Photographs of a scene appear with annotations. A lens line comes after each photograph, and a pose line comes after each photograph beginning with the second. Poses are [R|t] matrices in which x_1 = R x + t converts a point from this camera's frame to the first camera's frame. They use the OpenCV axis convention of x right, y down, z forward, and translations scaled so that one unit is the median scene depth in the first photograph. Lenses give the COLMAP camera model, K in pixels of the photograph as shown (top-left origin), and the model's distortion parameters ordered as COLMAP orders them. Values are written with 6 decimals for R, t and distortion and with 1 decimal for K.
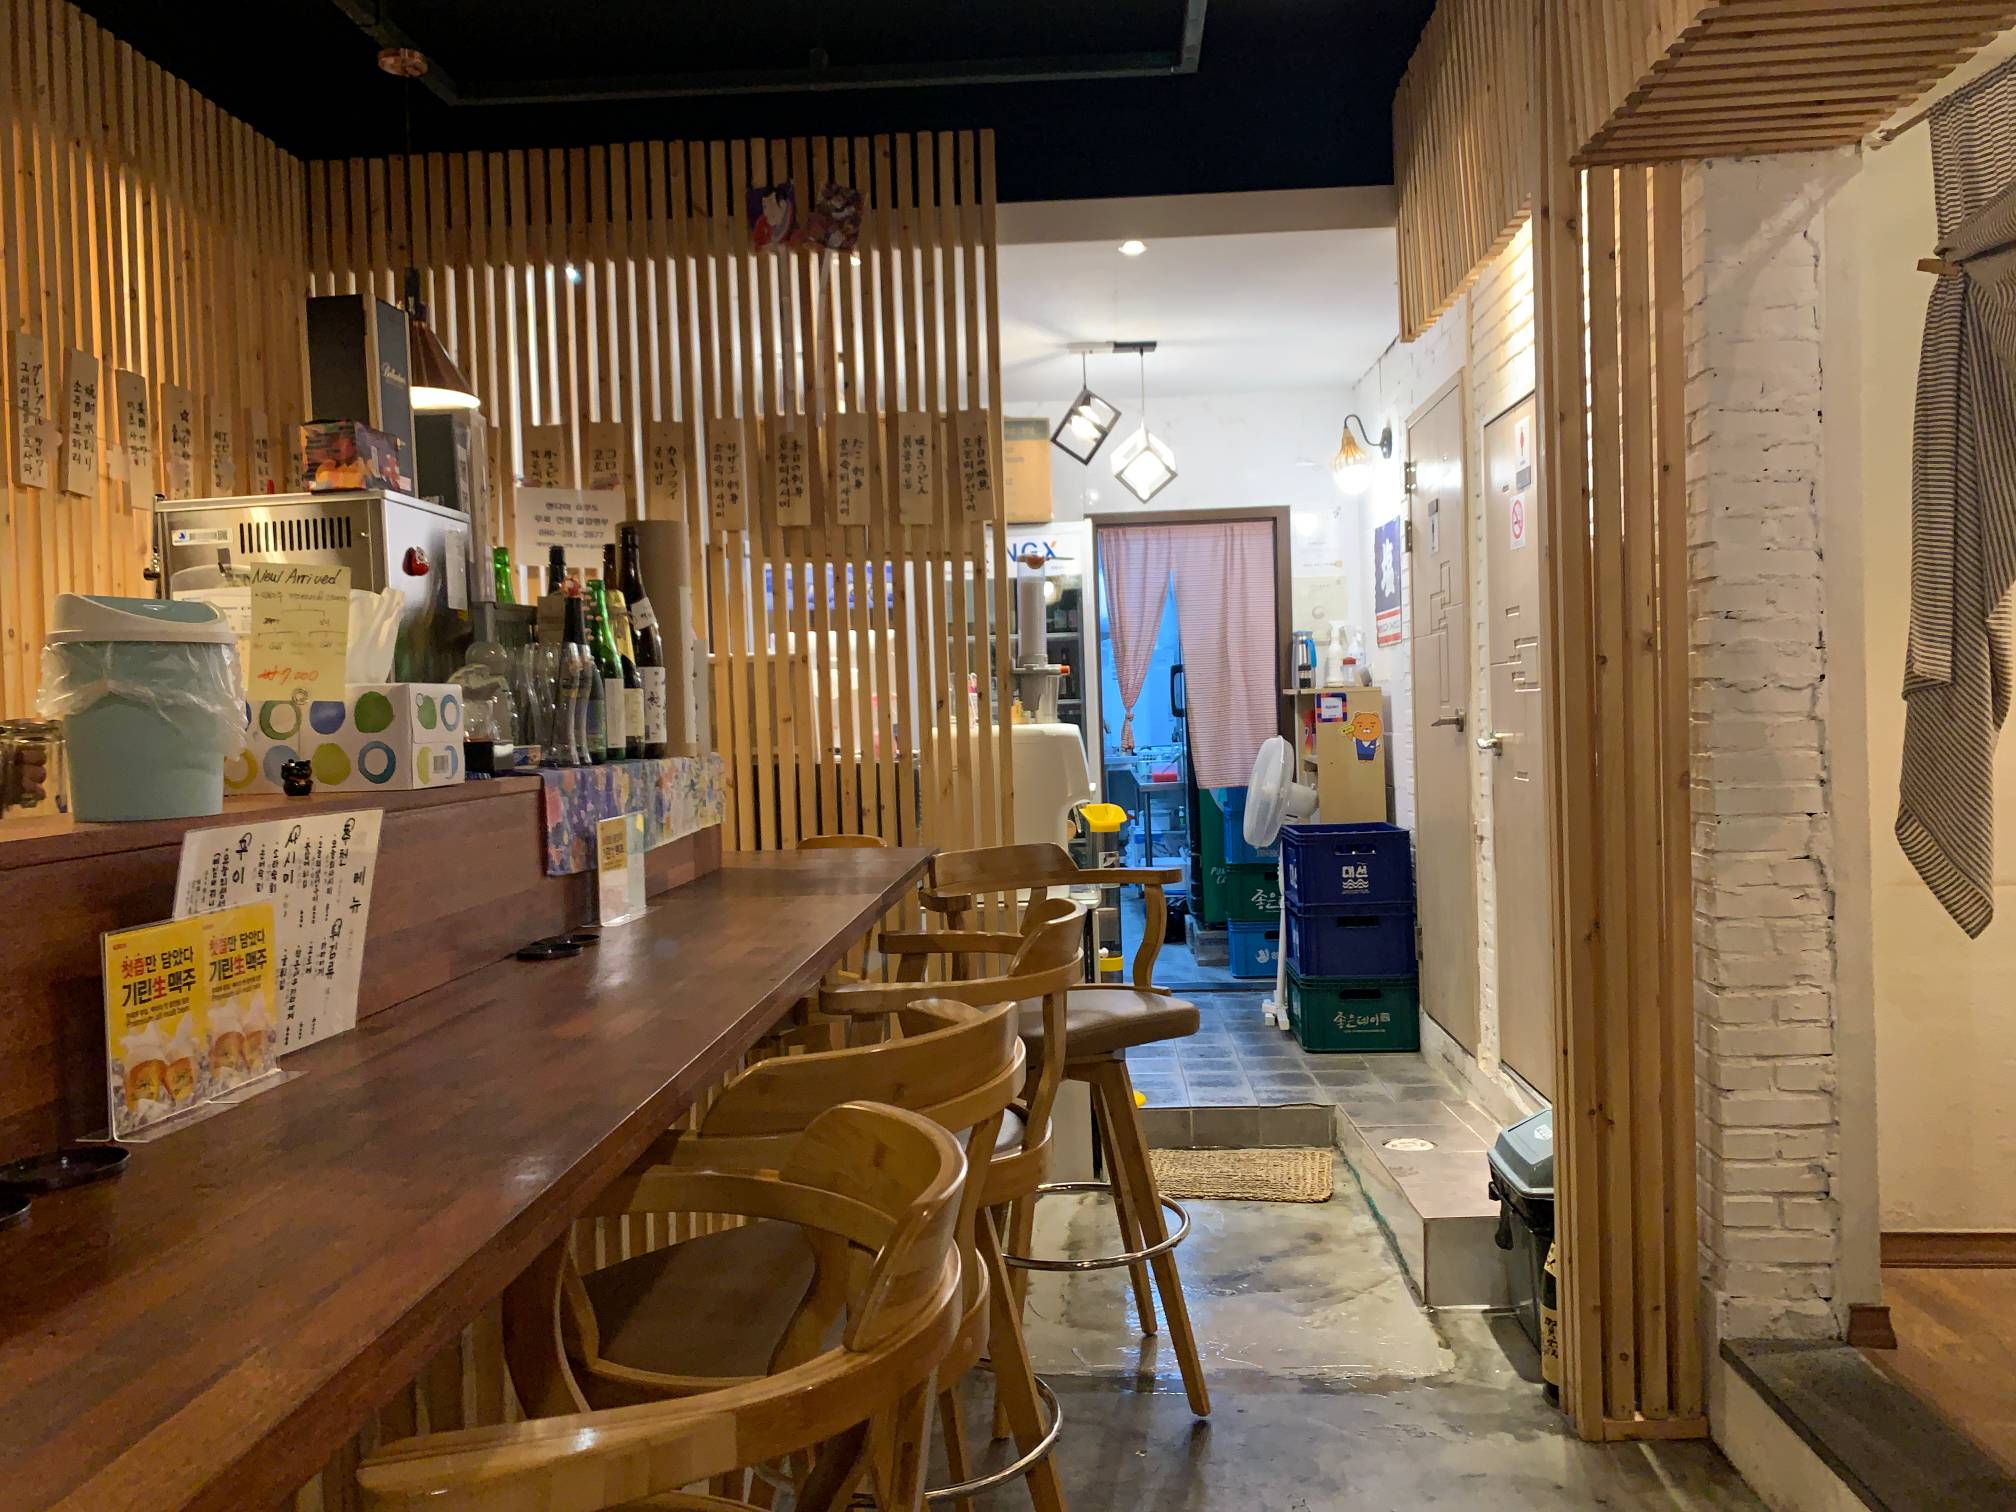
lens RADIAL K [[1551.8, 0, 1017.4], [0, 1551.8, 751.7], [0, 0, 1]] dist [0.022090, -0.022626]
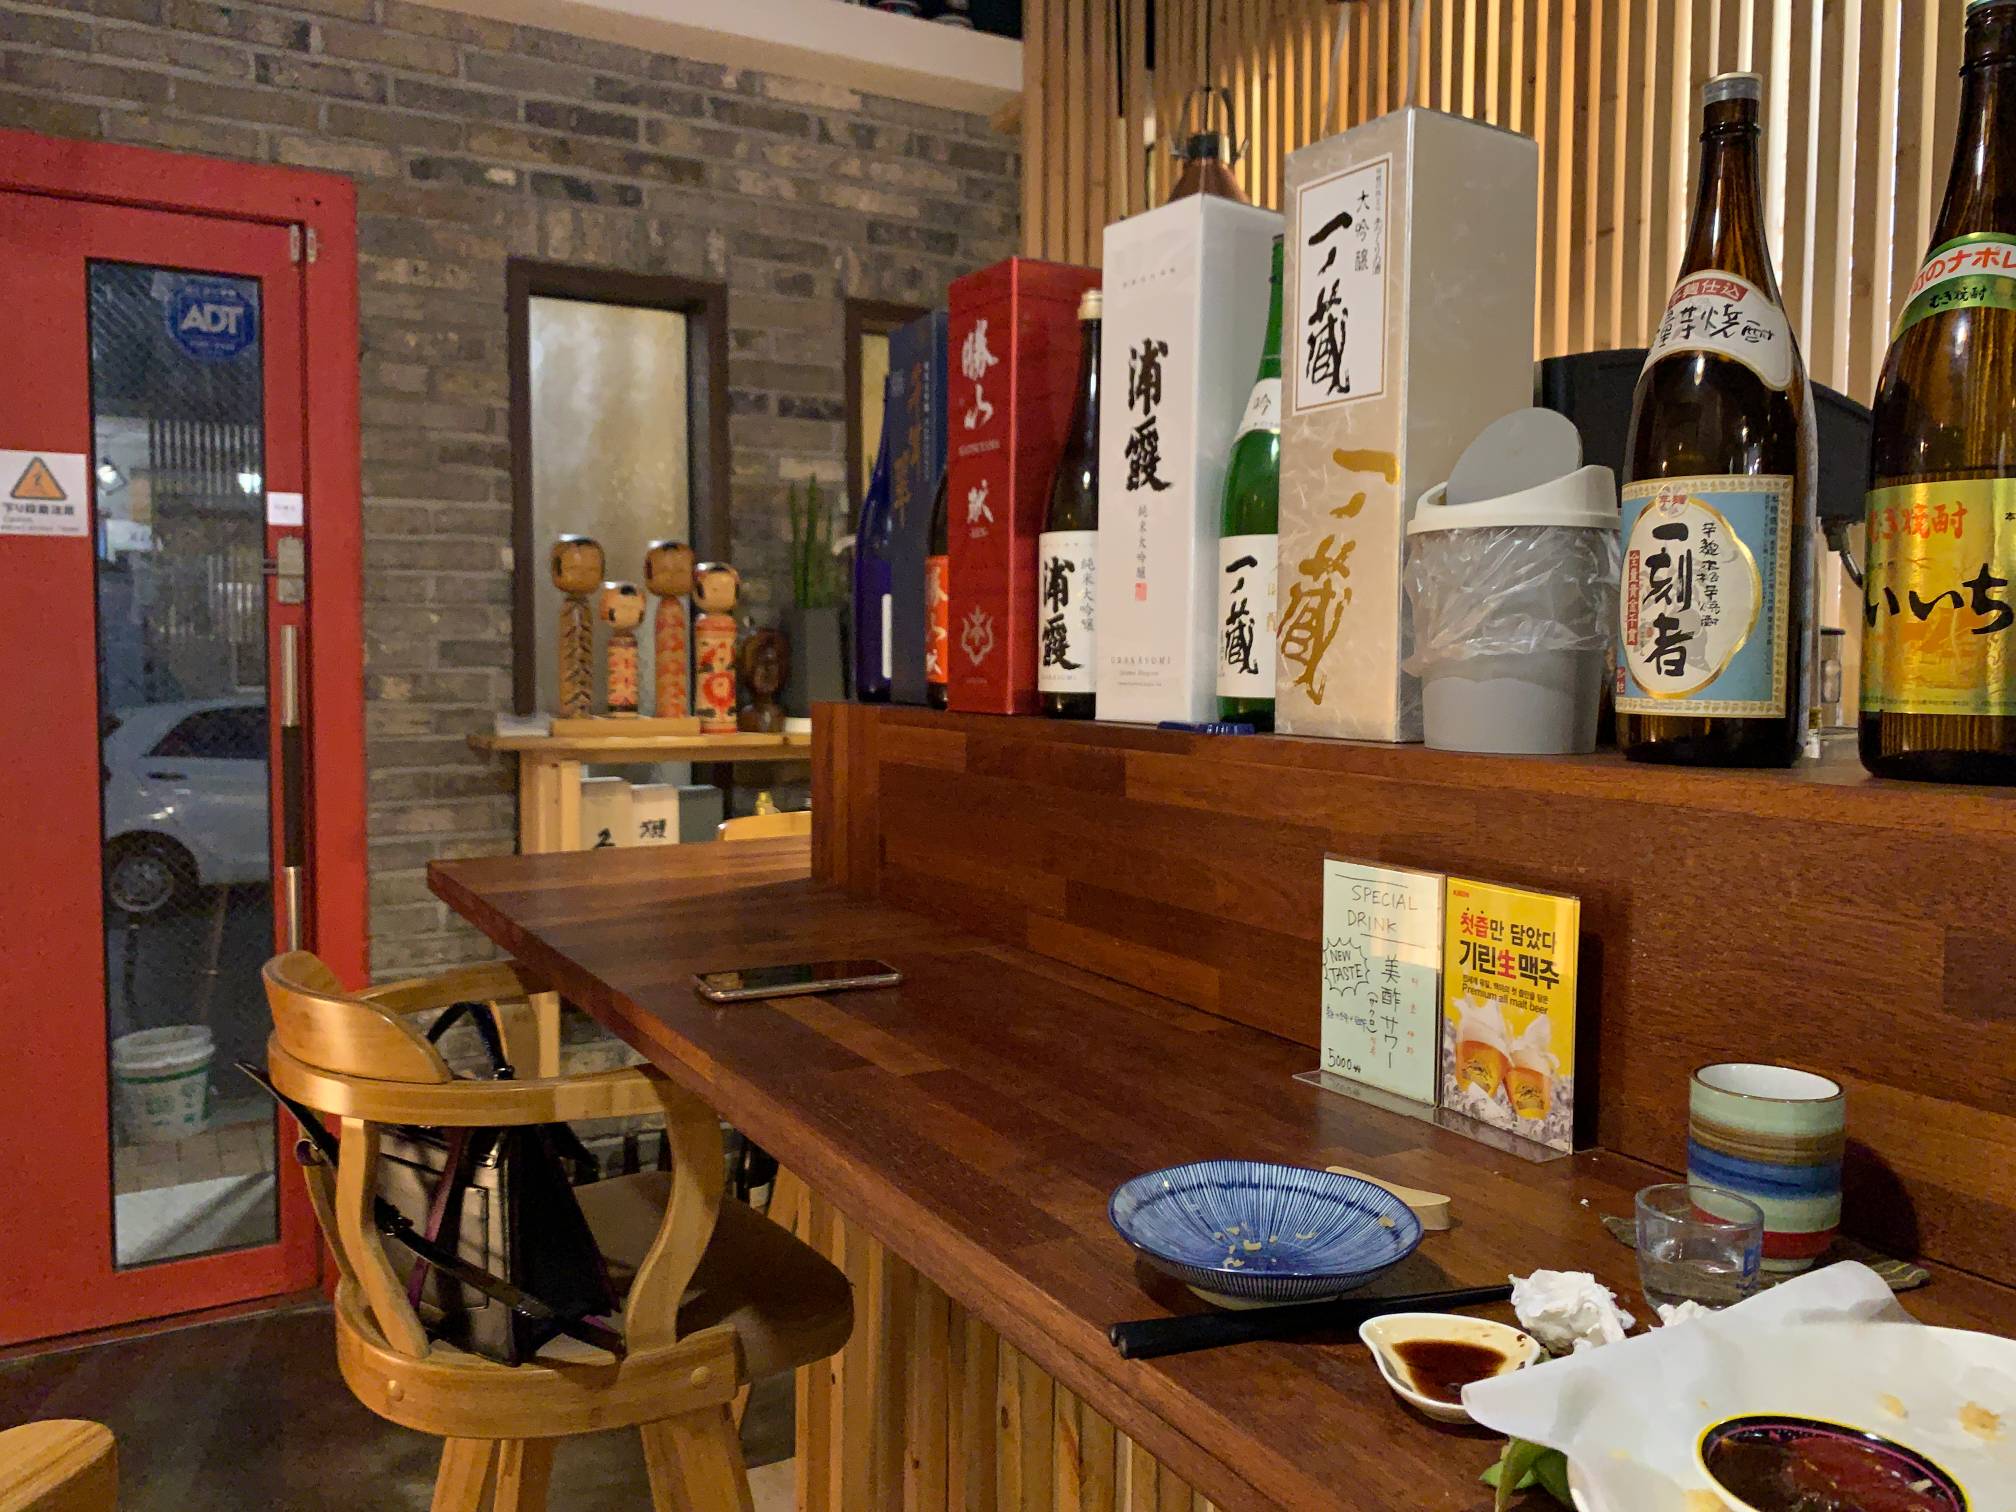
lens RADIAL K [[1551.8, 0, 1016.5], [0, 1551.8, 723.1], [0, 0, 1]] dist [0.022090, -0.022626]
pose [[-0.840028, 0.055464, -0.539700, 0.027522], [0.008716, 0.996012, 0.088793, -0.015346], [0.542473, 0.069885, -0.837162, 0.562262]]
